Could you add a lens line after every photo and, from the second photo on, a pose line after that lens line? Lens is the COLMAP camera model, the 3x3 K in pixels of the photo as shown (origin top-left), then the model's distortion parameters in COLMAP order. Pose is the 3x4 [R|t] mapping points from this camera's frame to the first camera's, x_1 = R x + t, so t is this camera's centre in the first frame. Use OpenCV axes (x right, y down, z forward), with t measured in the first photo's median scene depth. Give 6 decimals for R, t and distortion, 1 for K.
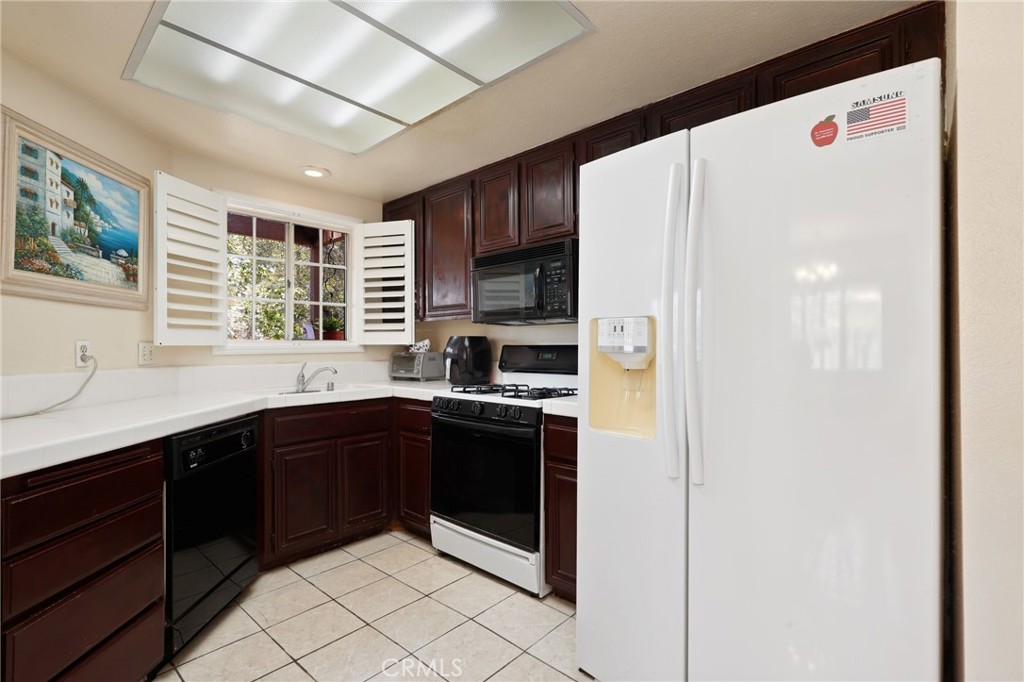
lens RADIAL K [[466.3, 0, 514.3], [0, 466.3, 343.2], [0, 0, 1]] dist [-0.001046, 0.000018]
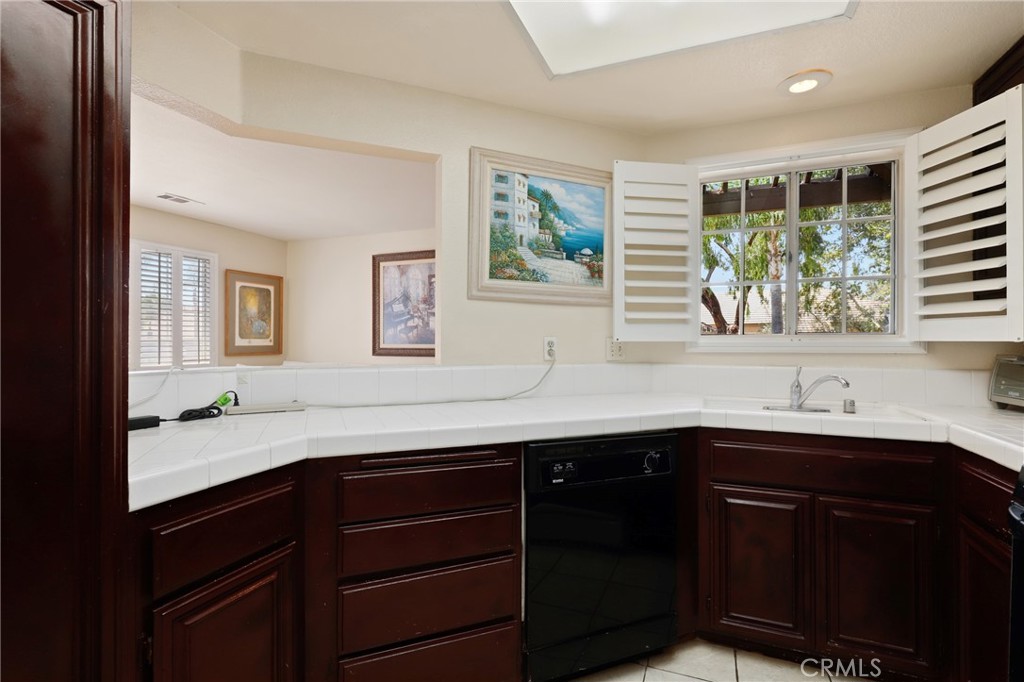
lens RADIAL K [[469.8, 0, 516.1], [0, 469.8, 338.0], [0, 0, 1]] dist [0.001093, 0.000225]
pose [[0.339920, -0.000095, -0.940454, 0.081141], [0.002335, 0.999997, 0.000743, -0.003206], [0.940451, -0.002449, 0.339920, 0.474362]]
